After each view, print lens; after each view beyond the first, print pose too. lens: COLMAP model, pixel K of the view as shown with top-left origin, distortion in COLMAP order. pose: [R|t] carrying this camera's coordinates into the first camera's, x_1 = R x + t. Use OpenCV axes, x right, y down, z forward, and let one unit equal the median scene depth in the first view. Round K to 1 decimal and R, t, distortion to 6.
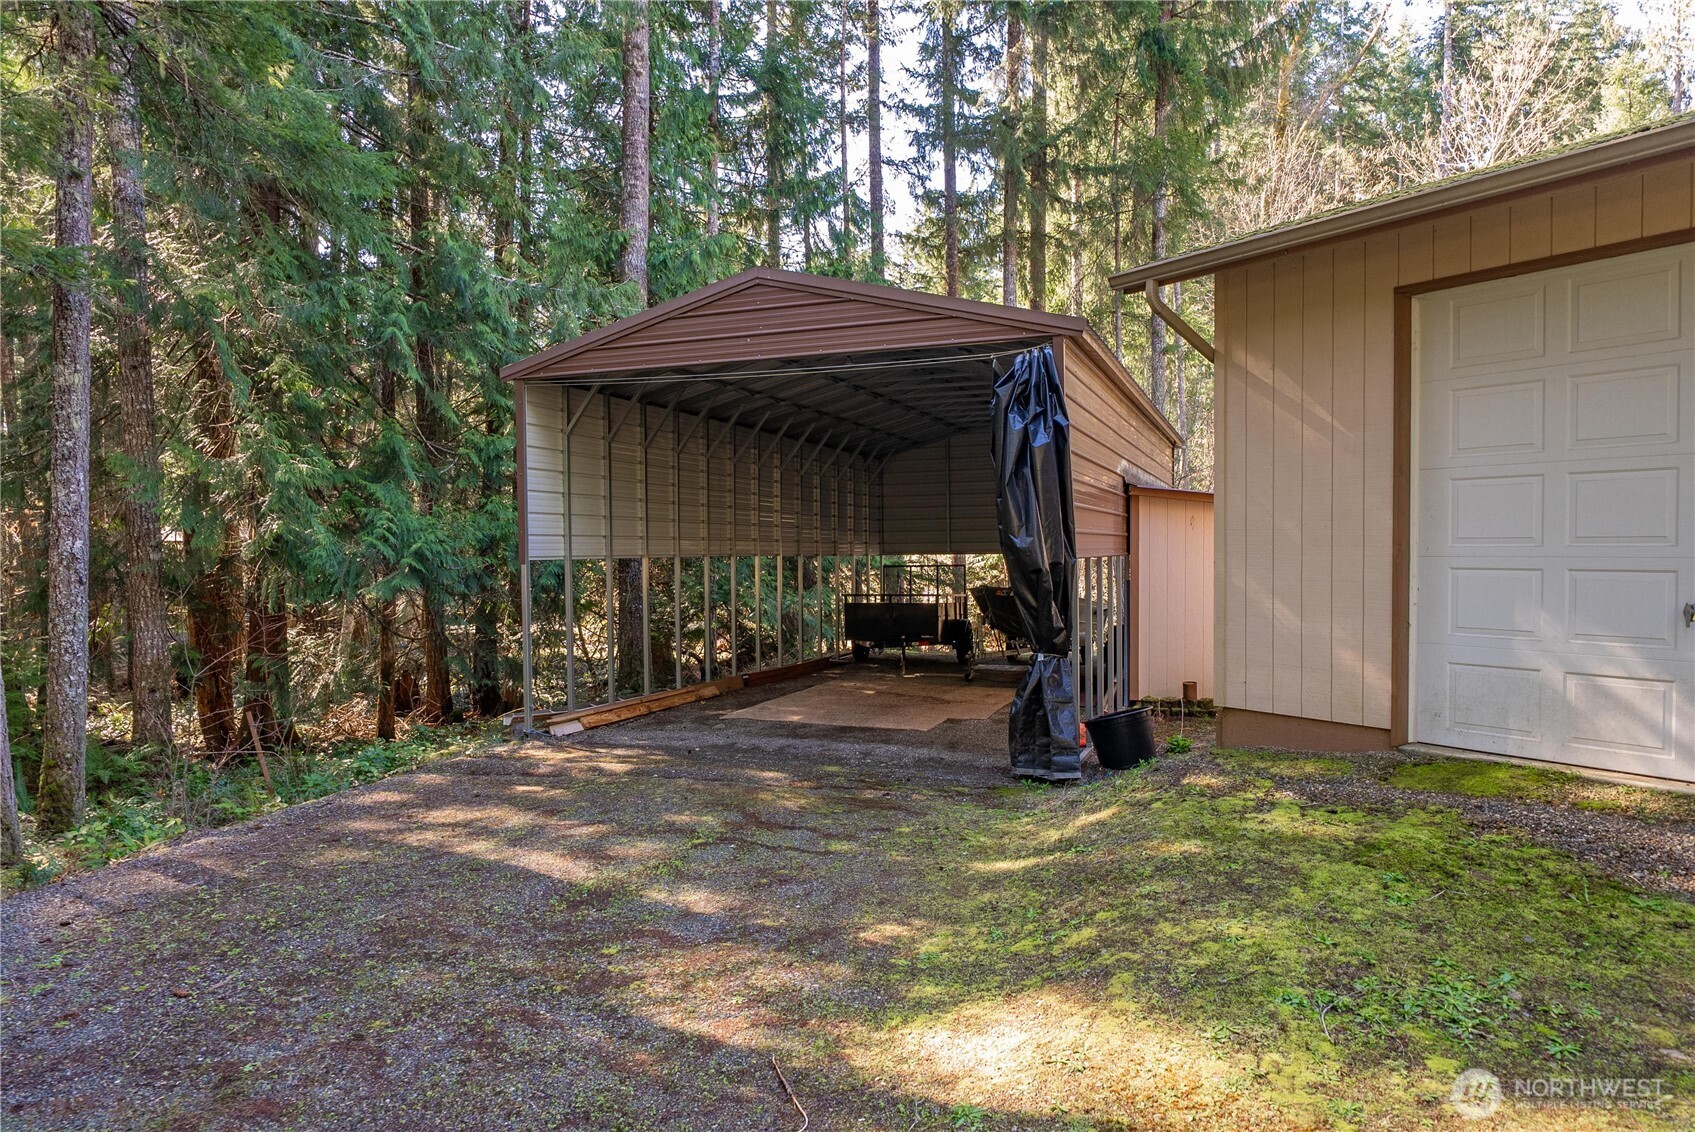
lens RADIAL K [[1047.0, 0, 848.8], [0, 1047.0, 571.8], [0, 0, 1]] dist [0.001219, -0.001499]
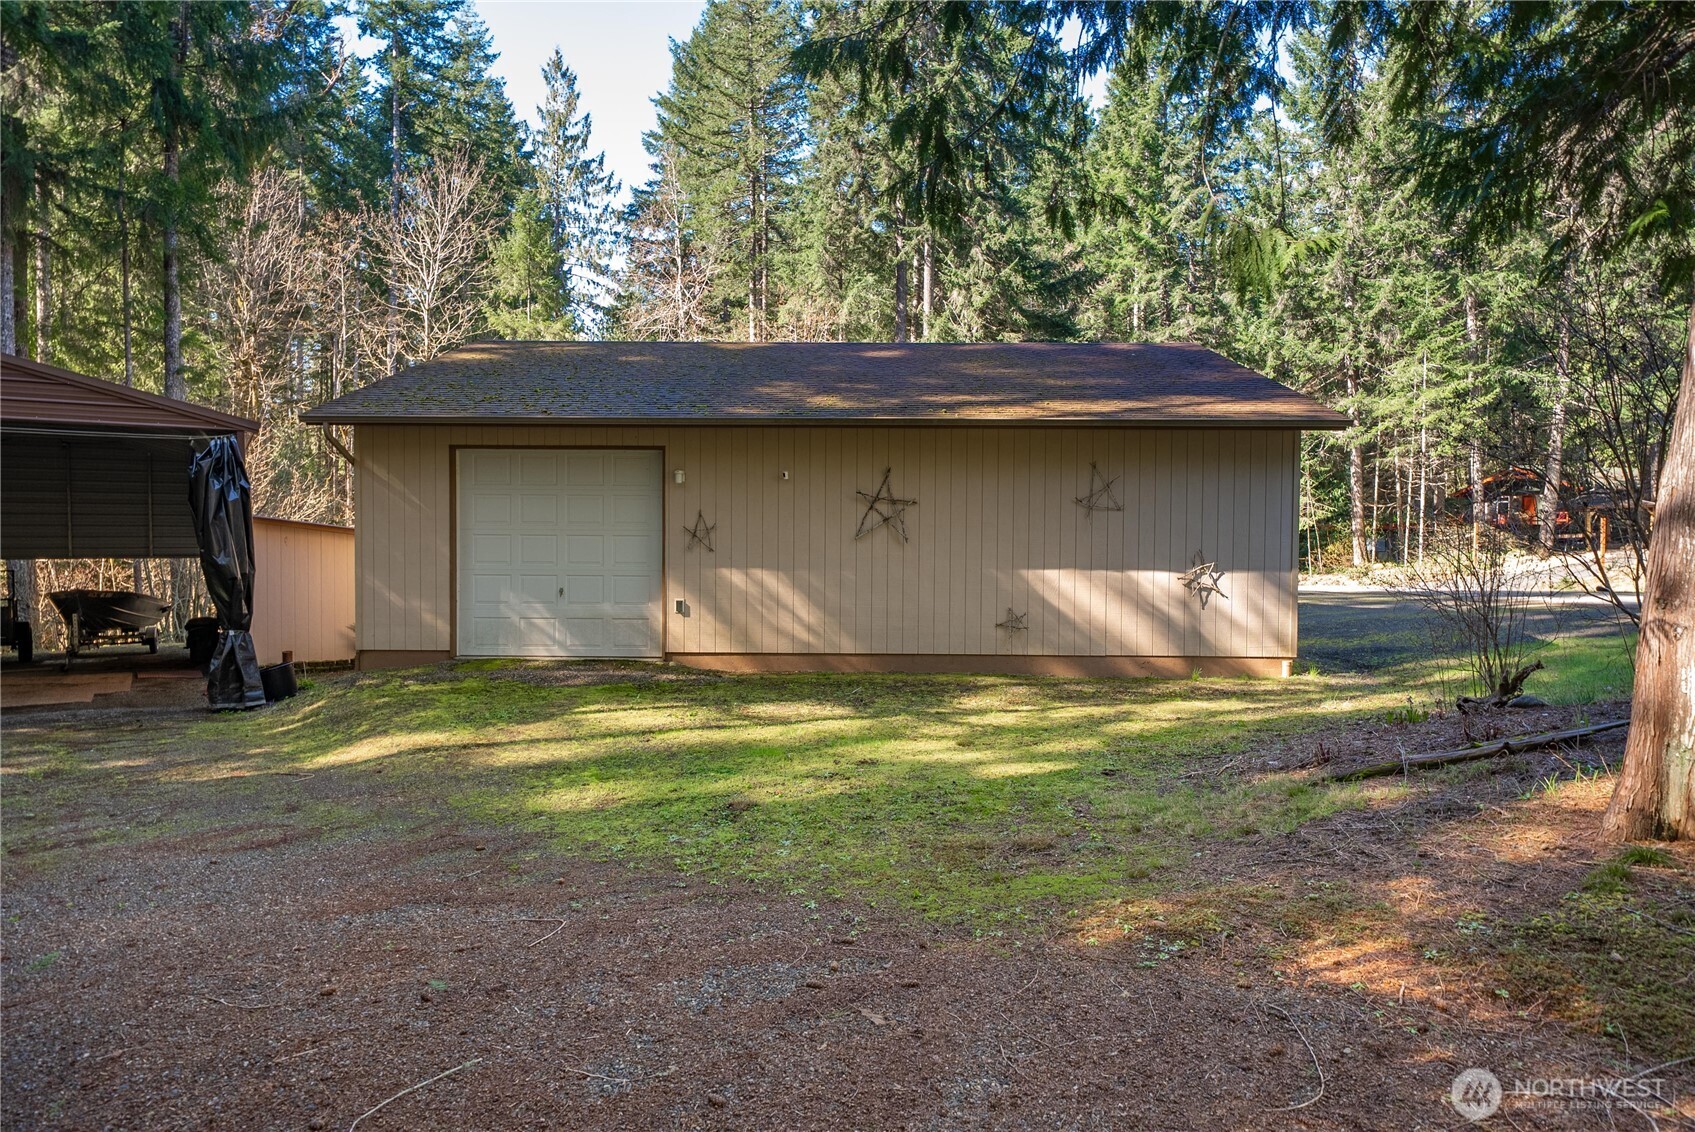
lens RADIAL K [[1072.7, 0, 848.4], [0, 1072.7, 566.6], [0, 0, 1]] dist [0.005376, 0.001077]
pose [[0.598328, -0.010188, 0.801186, -0.567415], [0.008511, 0.999944, 0.006359, -0.020986], [-0.801206, 0.003014, 0.598381, -0.730618]]
